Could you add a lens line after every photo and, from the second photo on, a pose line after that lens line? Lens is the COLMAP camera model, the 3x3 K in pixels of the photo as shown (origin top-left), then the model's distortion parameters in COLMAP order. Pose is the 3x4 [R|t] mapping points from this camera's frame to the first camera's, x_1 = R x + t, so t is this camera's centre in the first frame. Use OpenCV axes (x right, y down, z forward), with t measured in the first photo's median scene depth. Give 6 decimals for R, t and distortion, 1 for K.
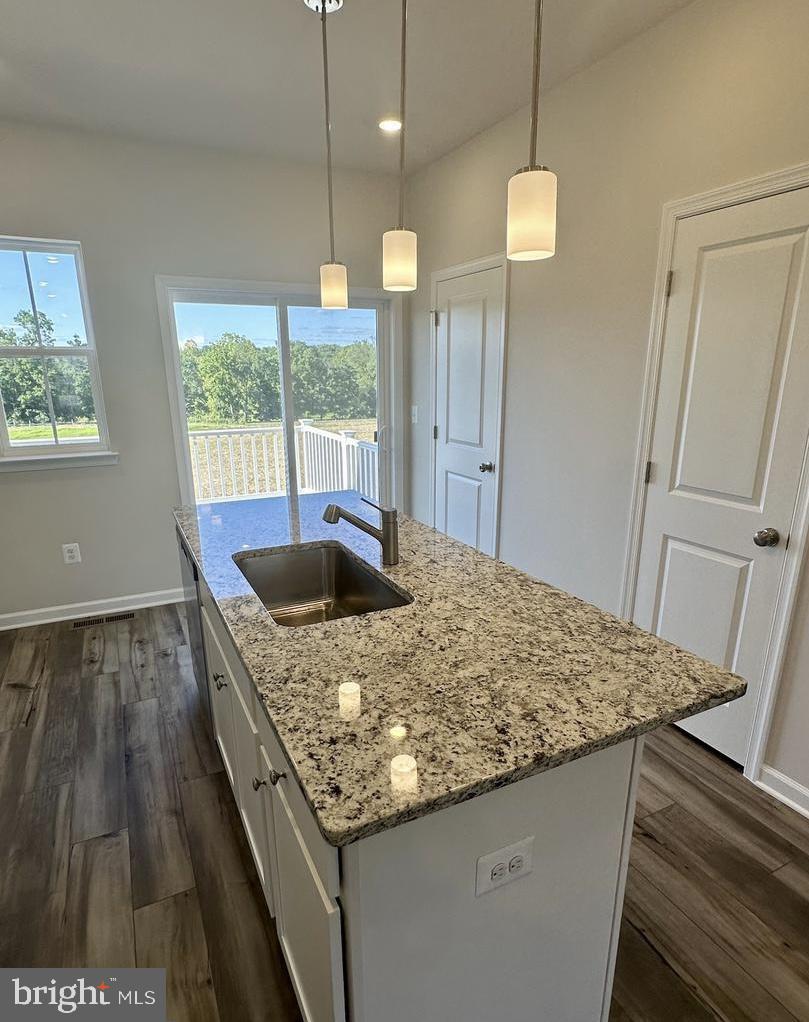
lens RADIAL K [[584.8, 0, 403.4], [0, 584.8, 541.3], [0, 0, 1]] dist [-0.001117, 0.001137]
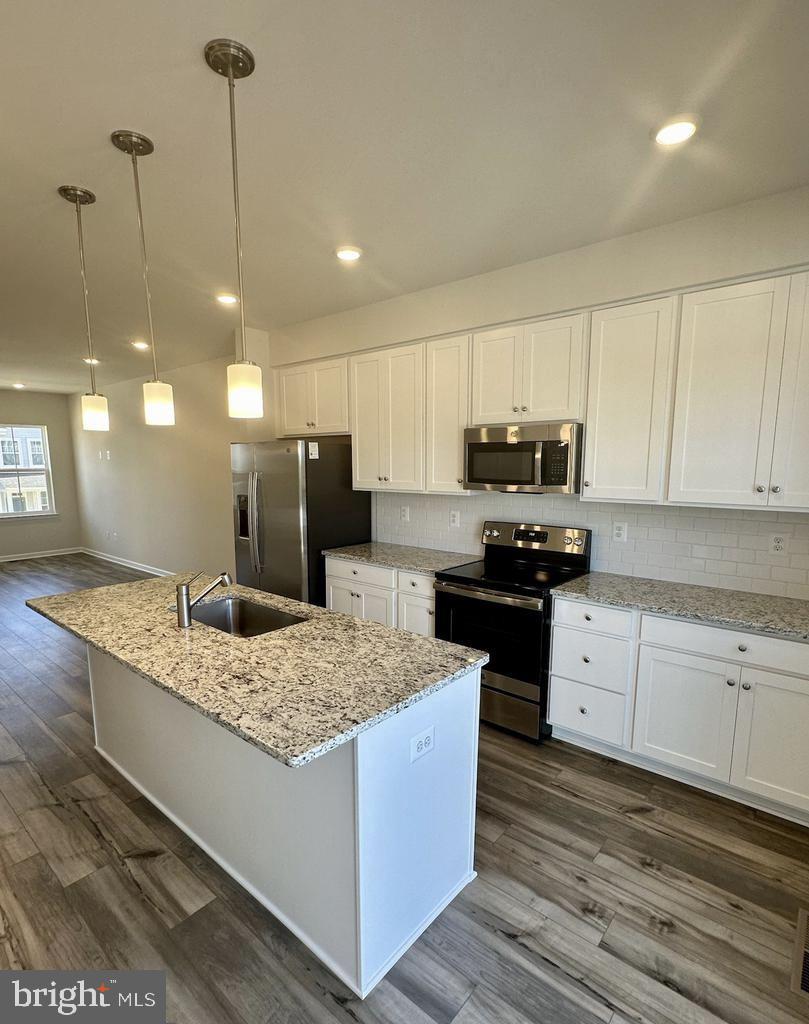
lens RADIAL K [[524.5, 0, 404.0], [0, 524.5, 542.6], [0, 0, 1]] dist [-0.001147, 0.000331]
pose [[-0.919139, 0.068438, -0.387943, -0.031436], [-0.105872, 0.905646, 0.410605, -0.690785], [0.379440, 0.418475, -0.825169, 2.151772]]
